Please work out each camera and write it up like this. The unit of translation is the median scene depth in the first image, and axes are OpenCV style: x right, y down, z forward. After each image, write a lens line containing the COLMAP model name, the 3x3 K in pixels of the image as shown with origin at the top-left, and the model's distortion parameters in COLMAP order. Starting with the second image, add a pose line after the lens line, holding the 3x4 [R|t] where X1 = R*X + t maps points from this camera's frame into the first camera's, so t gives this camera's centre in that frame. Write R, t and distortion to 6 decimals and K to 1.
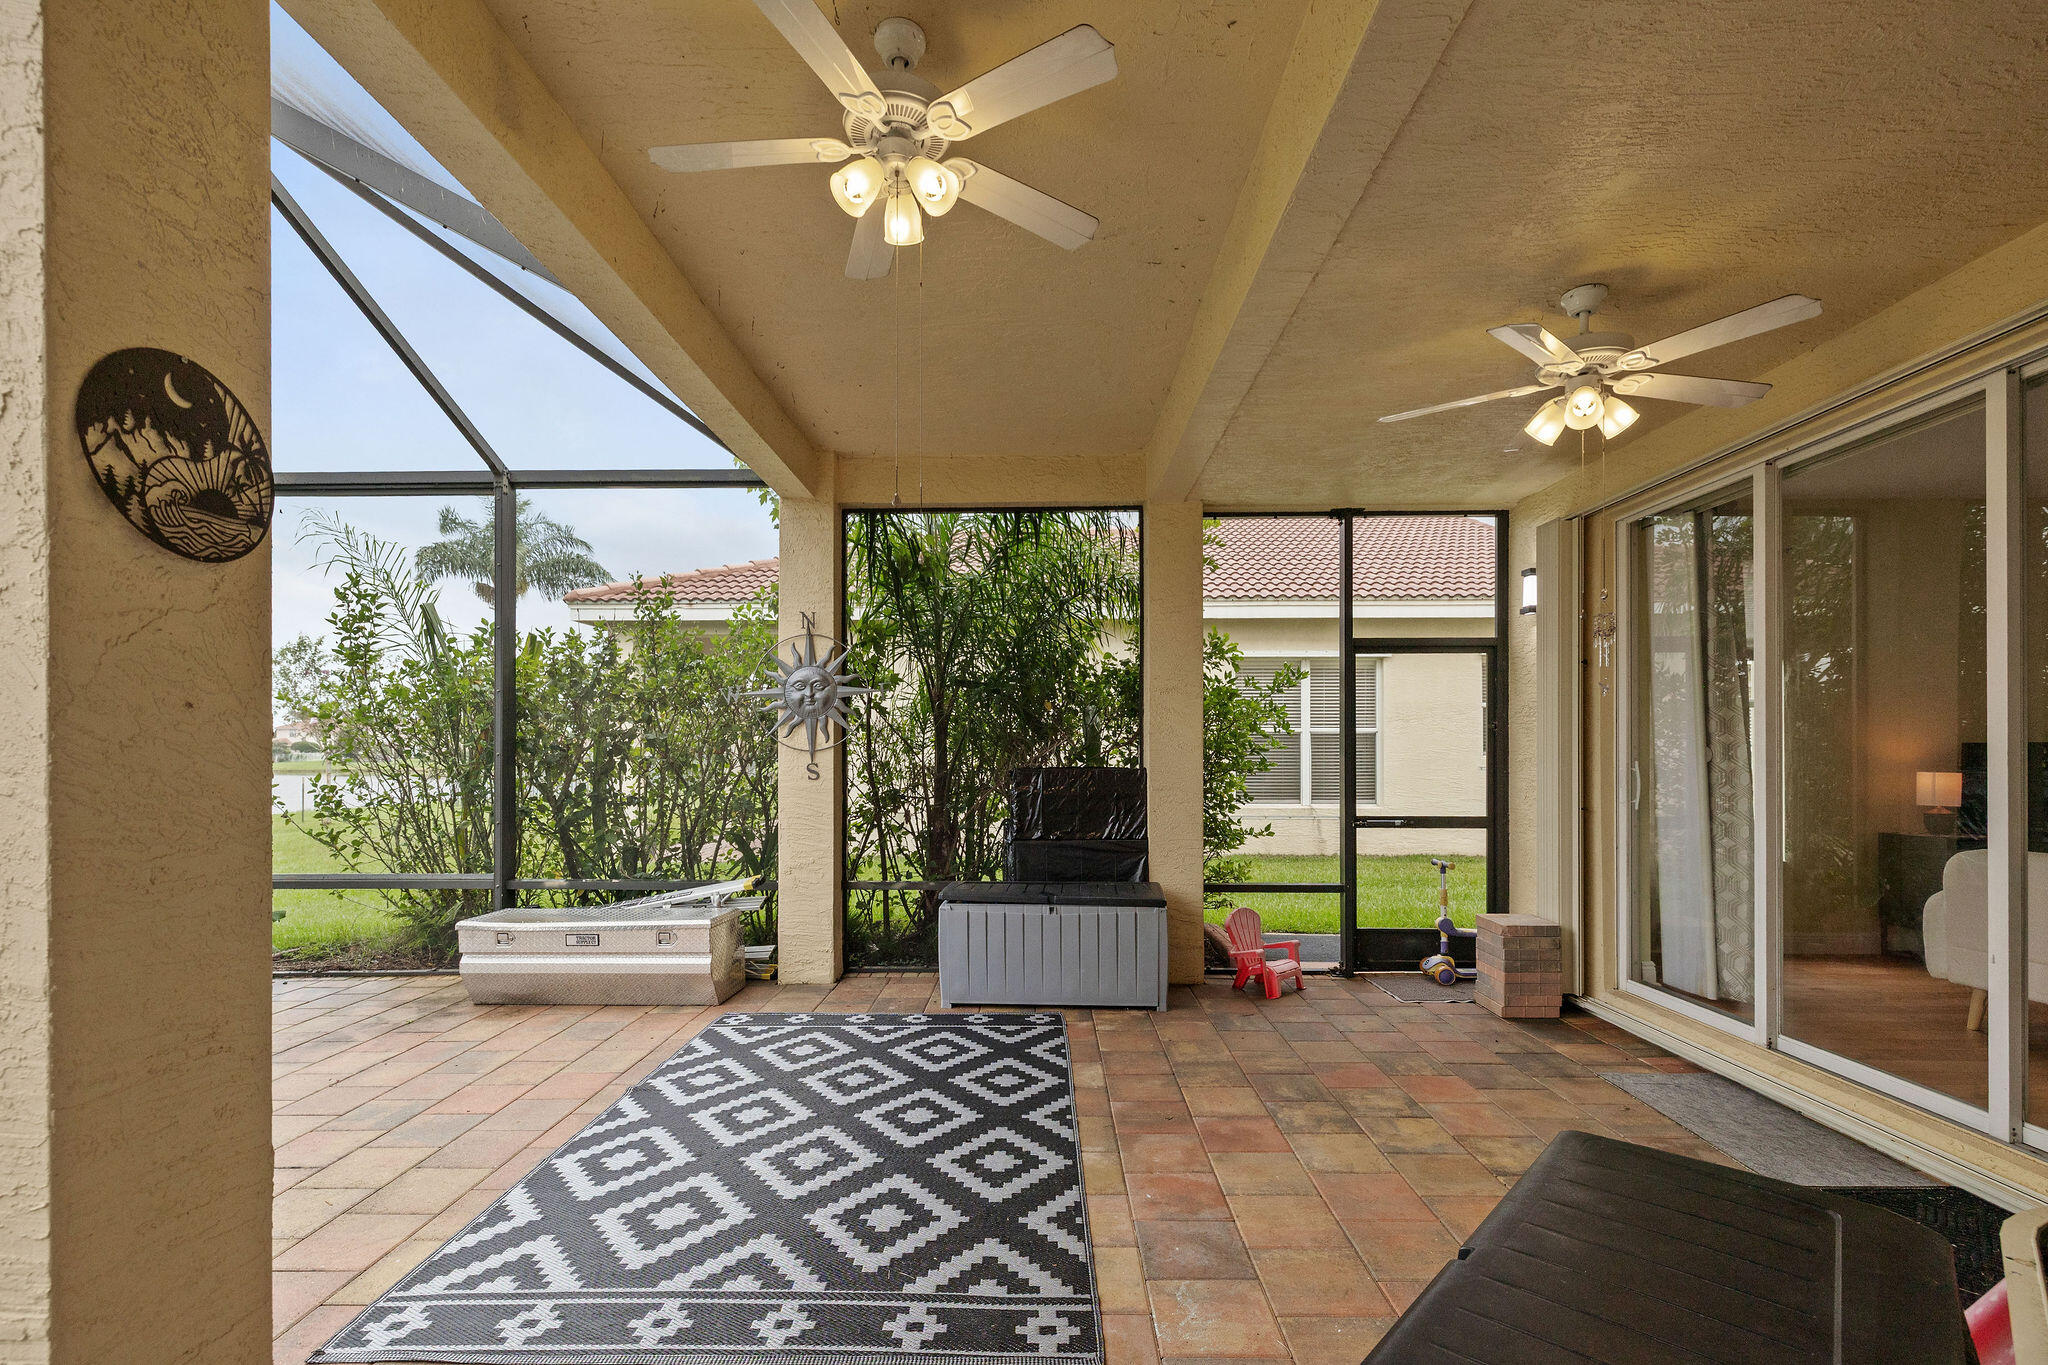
lens RADIAL K [[882.7, 0, 1005.6], [0, 882.7, 746.4], [0, 0, 1]] dist [0.002553, -0.000019]
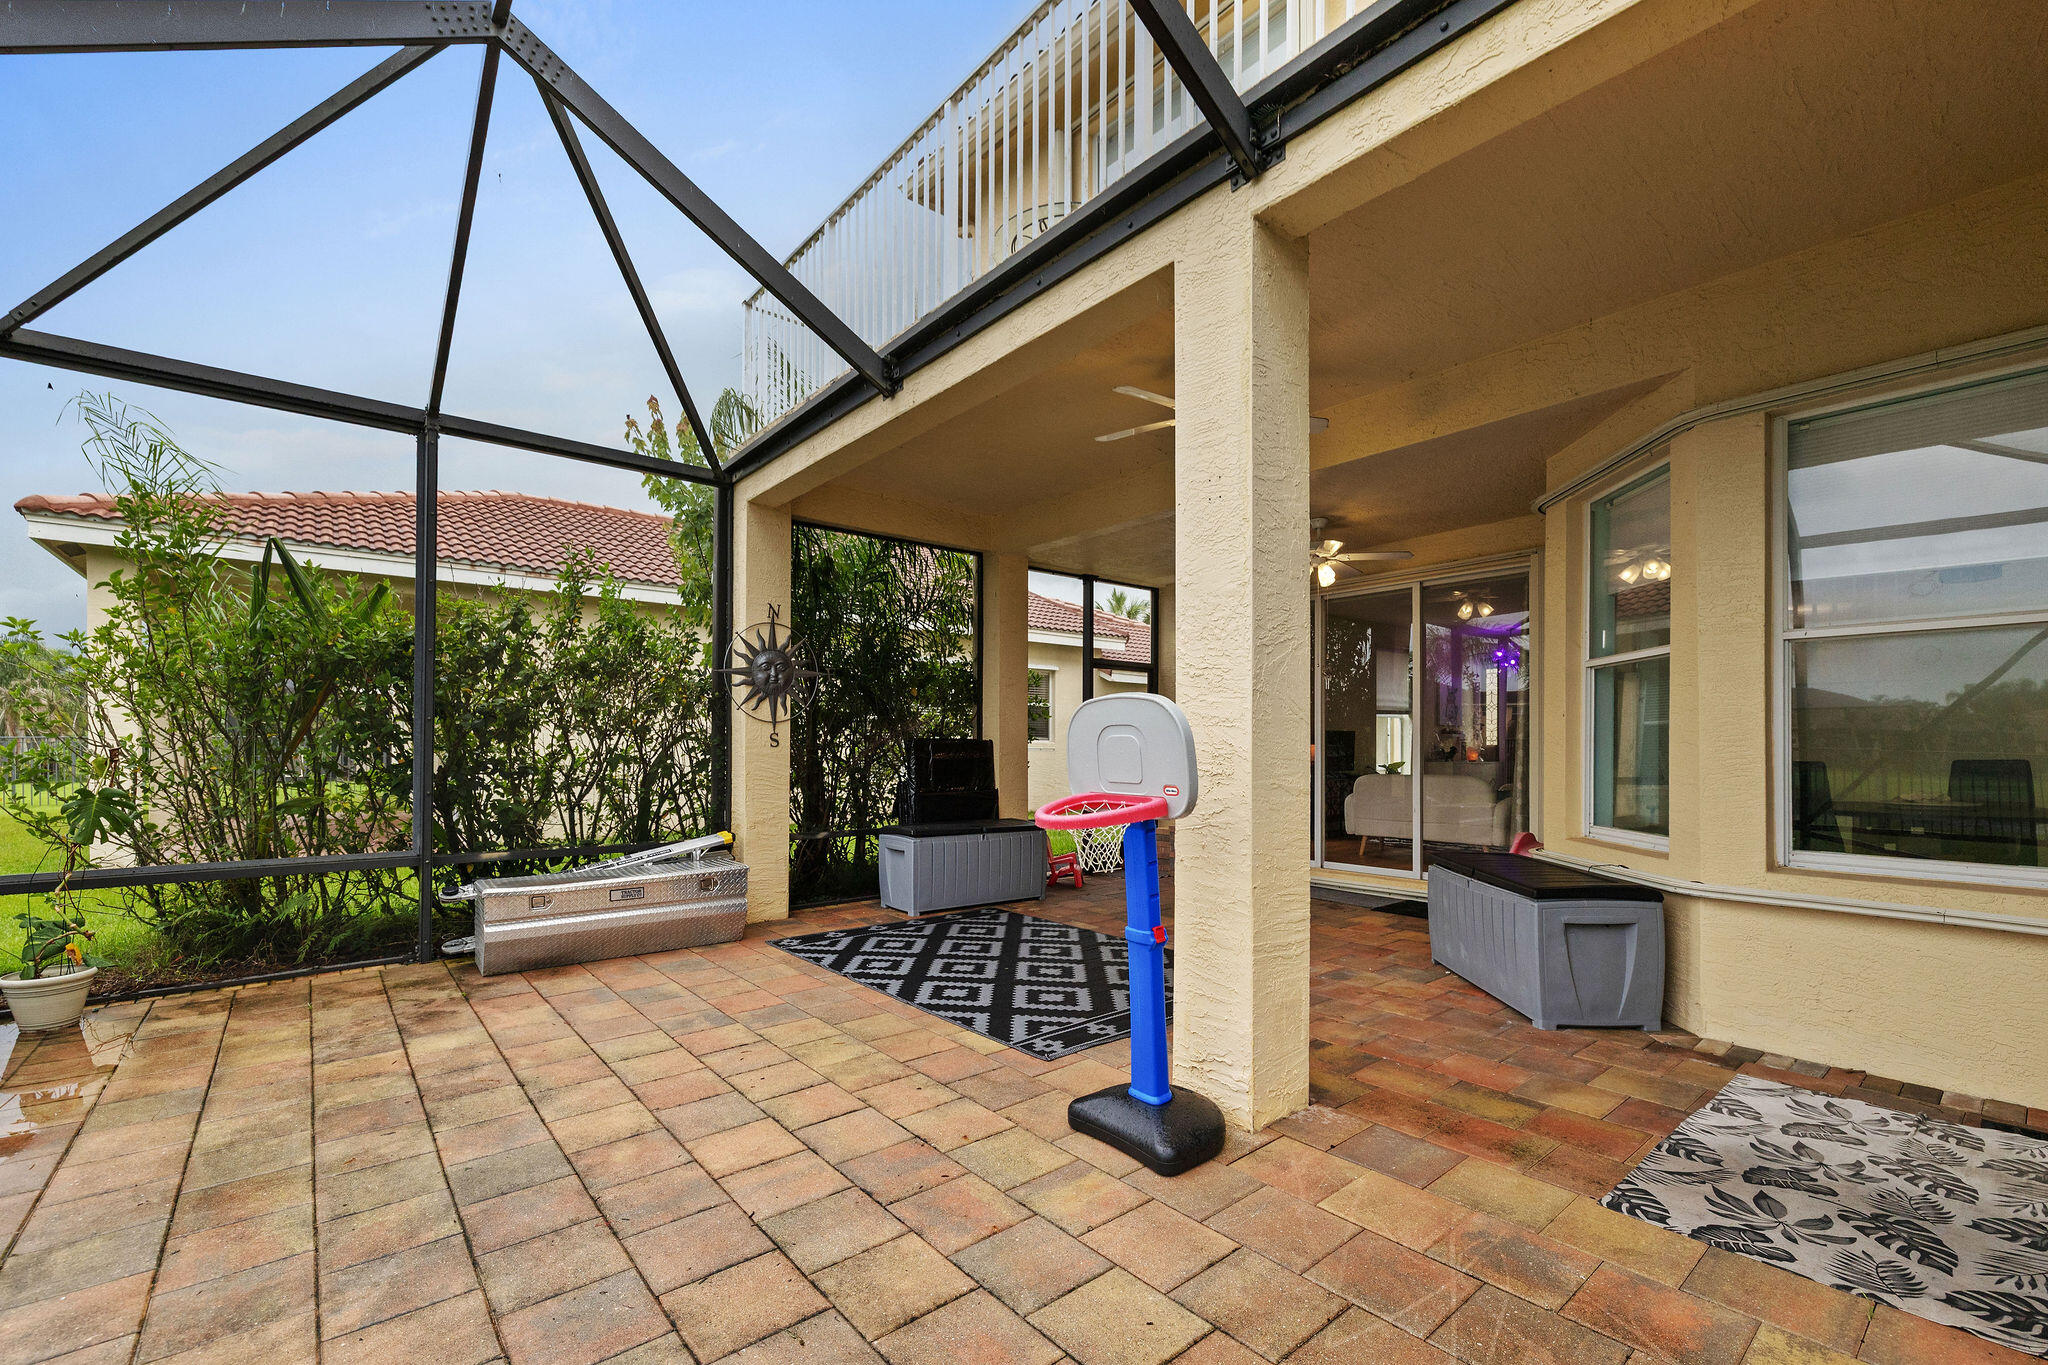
lens RADIAL K [[882.7, 0, 1020.5], [0, 882.7, 728.7], [0, 0, 1]] dist [0.002553, -0.000019]
pose [[0.756174, 0.018016, 0.654122, -0.805791], [-0.012067, 0.999835, -0.013587, 0.028258], [-0.654259, 0.002381, 0.756267, -0.112118]]
